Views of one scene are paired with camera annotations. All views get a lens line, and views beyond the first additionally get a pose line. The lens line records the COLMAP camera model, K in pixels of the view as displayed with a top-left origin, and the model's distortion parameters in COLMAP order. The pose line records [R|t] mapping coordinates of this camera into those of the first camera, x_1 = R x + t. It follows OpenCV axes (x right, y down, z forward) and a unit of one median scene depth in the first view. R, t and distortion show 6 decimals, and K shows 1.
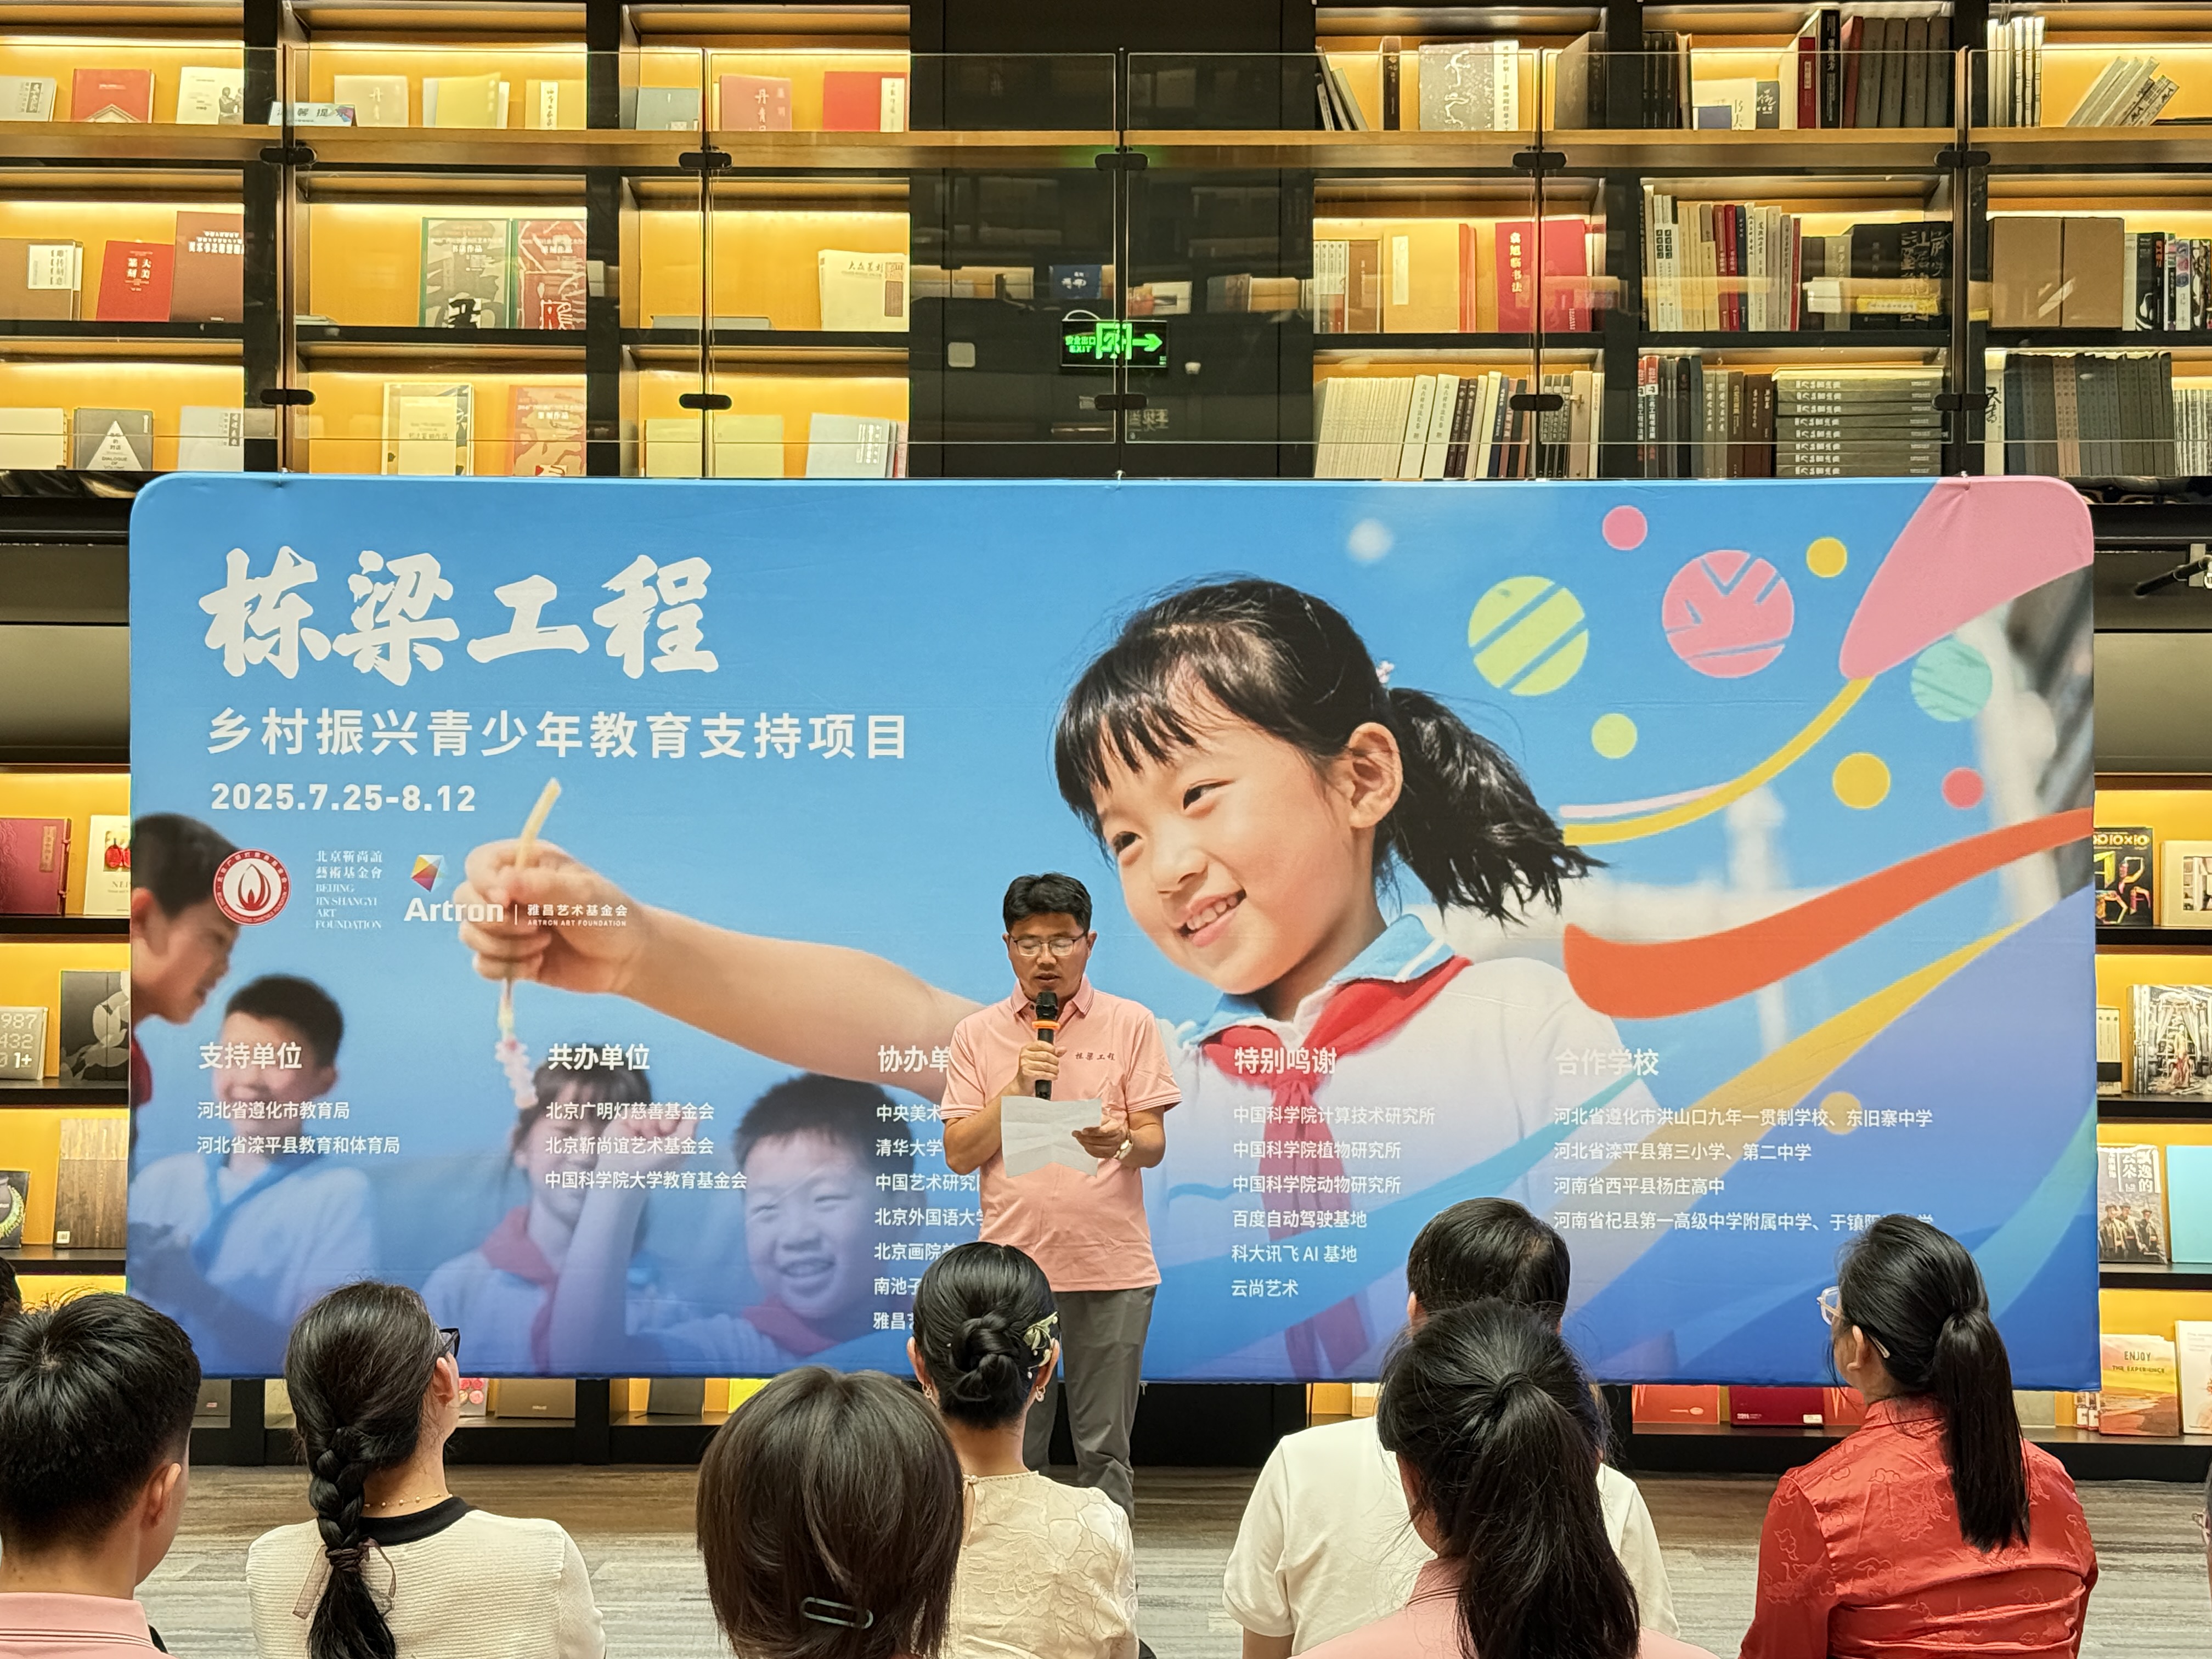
lens RADIAL K [[3133.6, 0, 1114.1], [0, 3133.6, 835.4], [0, 0, 1]] dist [0.122476, 0.000000]
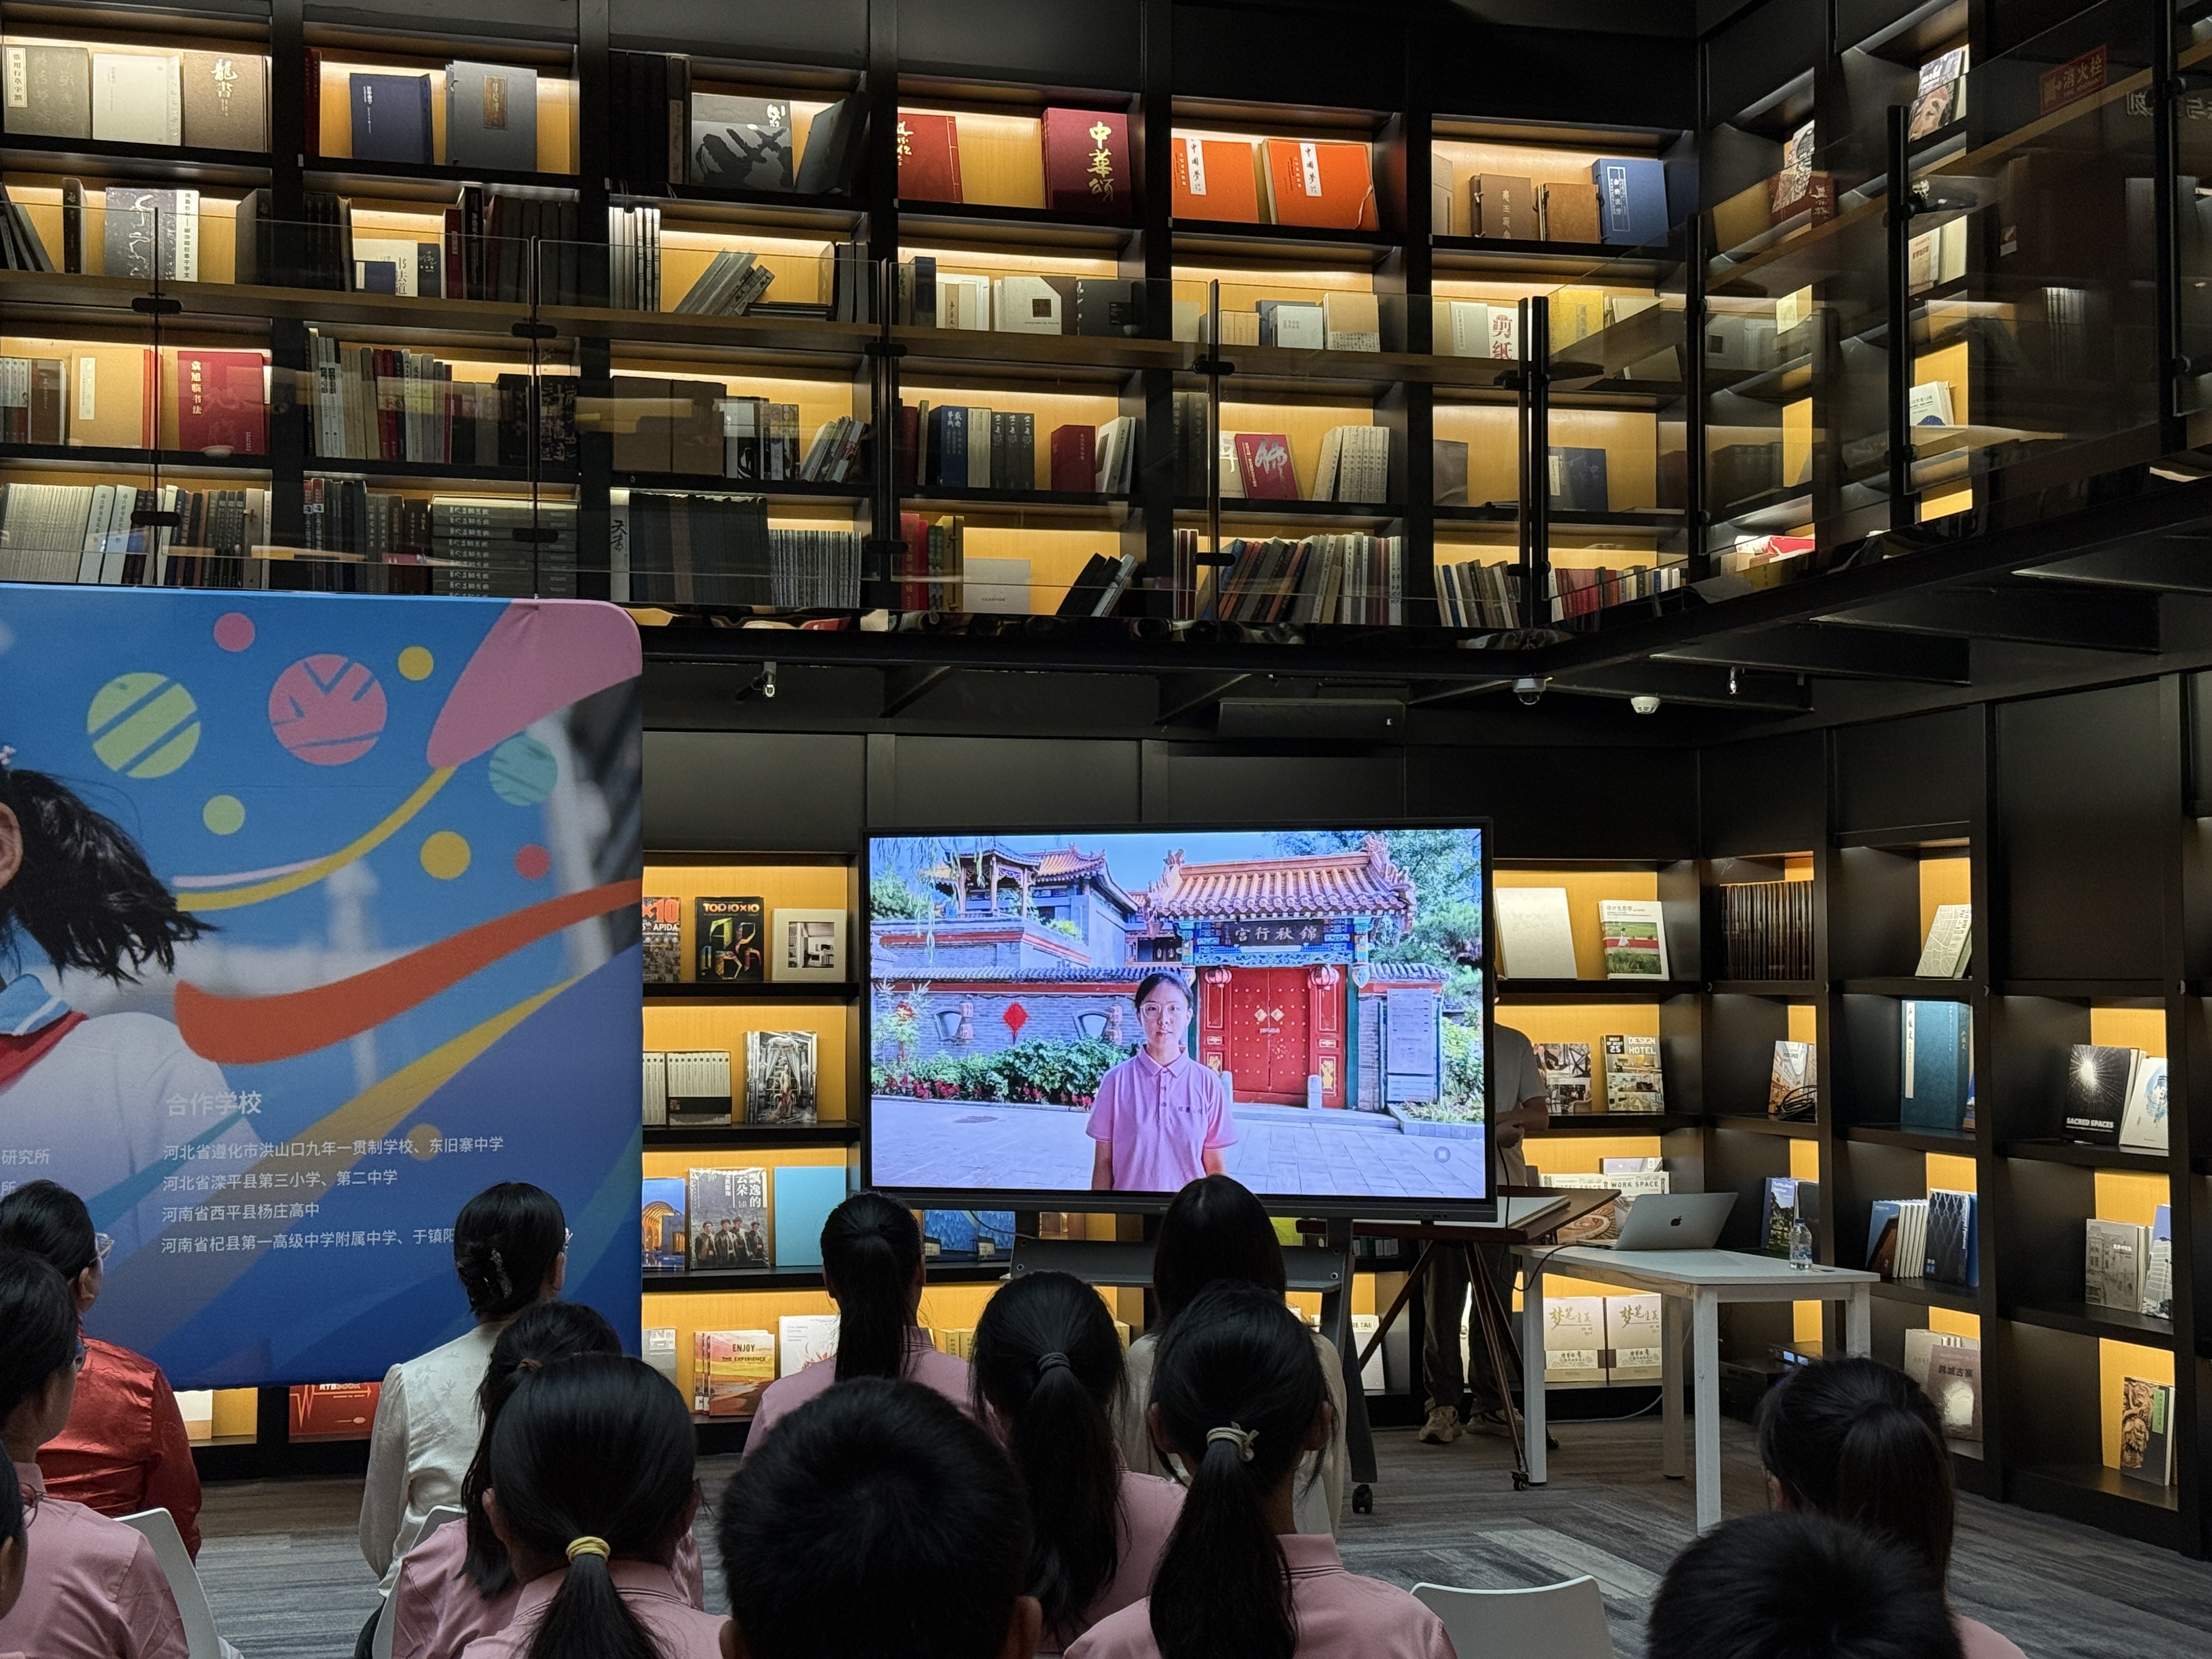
lens RADIAL K [[3133.6, 0, 1095.9], [0, 3133.6, 833.9], [0, 0, 1]] dist [0.122476, 0.000000]
pose [[0.958212, 0.004894, 0.286016, 0.133384], [0.002855, 0.999640, -0.026669, 0.006486], [-0.286044, 0.026371, 0.957854, -0.182640]]
